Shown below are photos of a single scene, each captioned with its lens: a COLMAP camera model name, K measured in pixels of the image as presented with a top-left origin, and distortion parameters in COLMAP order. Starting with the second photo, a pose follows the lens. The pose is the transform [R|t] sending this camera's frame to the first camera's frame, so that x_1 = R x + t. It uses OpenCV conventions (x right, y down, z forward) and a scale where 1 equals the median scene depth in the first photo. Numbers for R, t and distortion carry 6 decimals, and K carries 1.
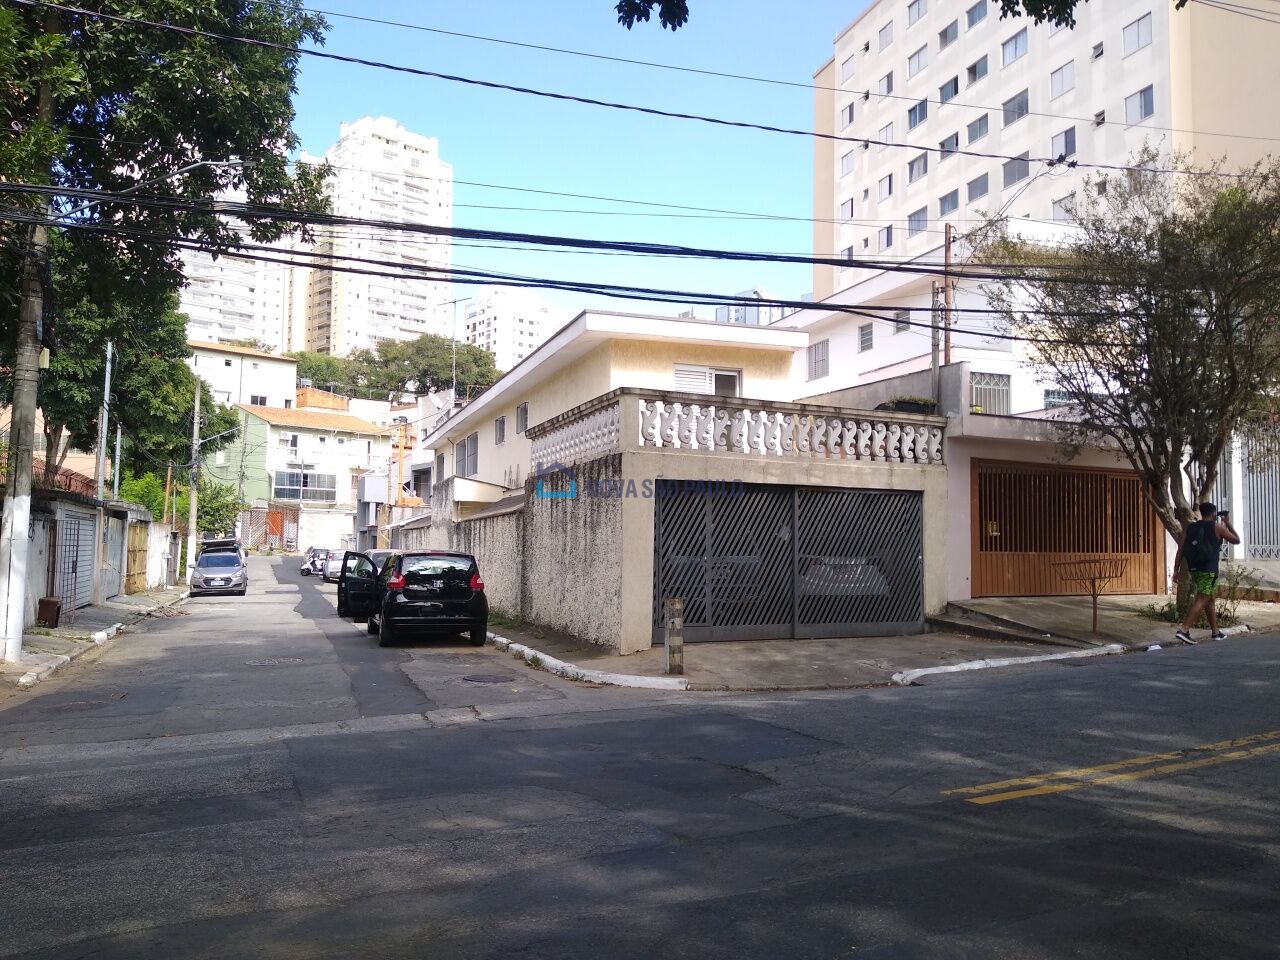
lens RADIAL K [[993.9, 0, 644.0], [0, 993.9, 482.4], [0, 0, 1]] dist [0.091869, -0.159062]
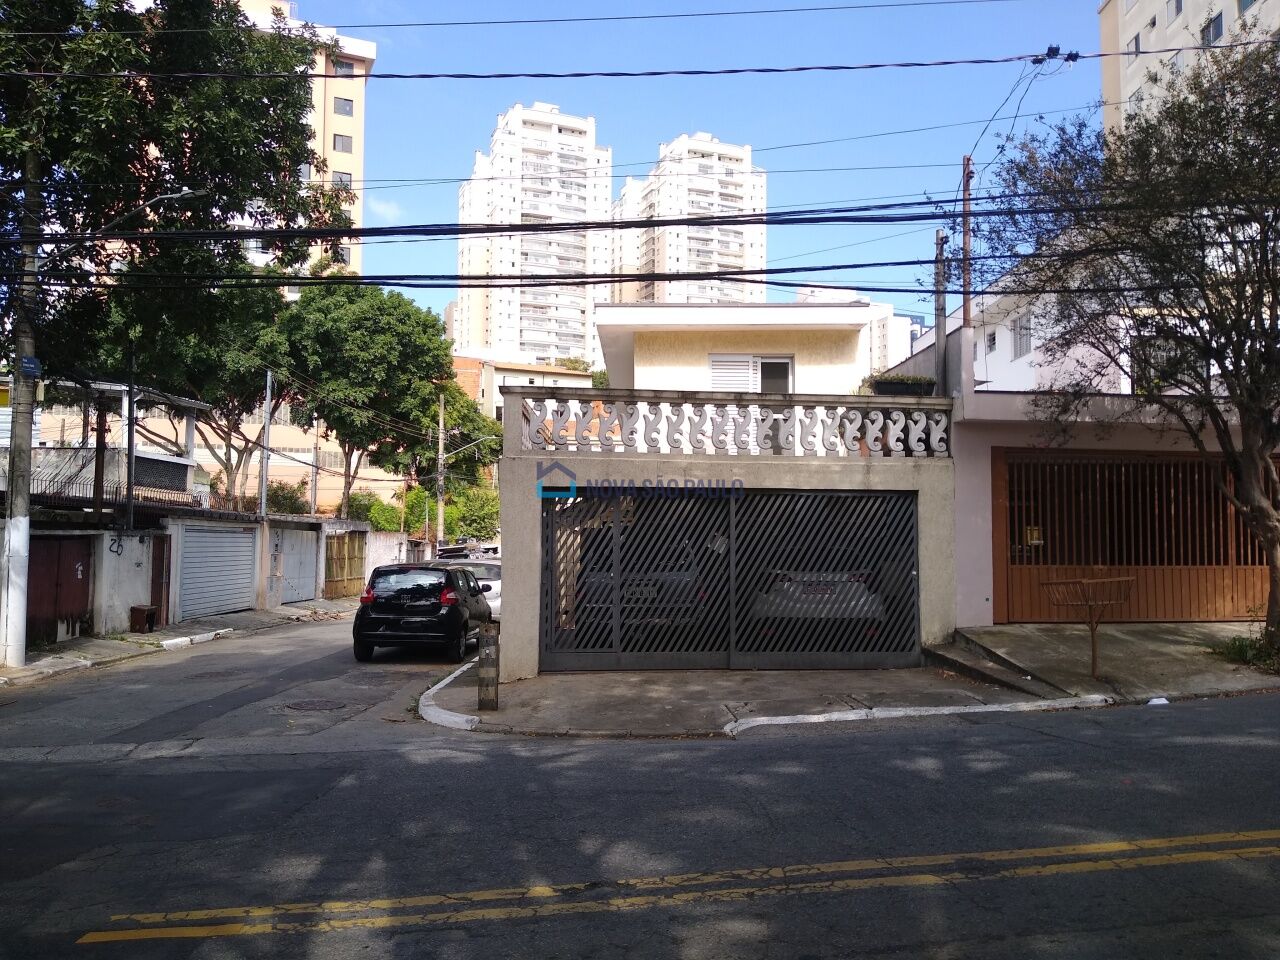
lens RADIAL K [[993.9, 0, 644.0], [0, 993.9, 482.4], [0, 0, 1]] dist [0.091869, -0.159062]
pose [[0.939830, -0.027659, -0.340521, 0.341455], [0.027210, 0.999611, -0.006094, 0.000722], [0.340557, -0.003538, 0.940217, 0.161508]]
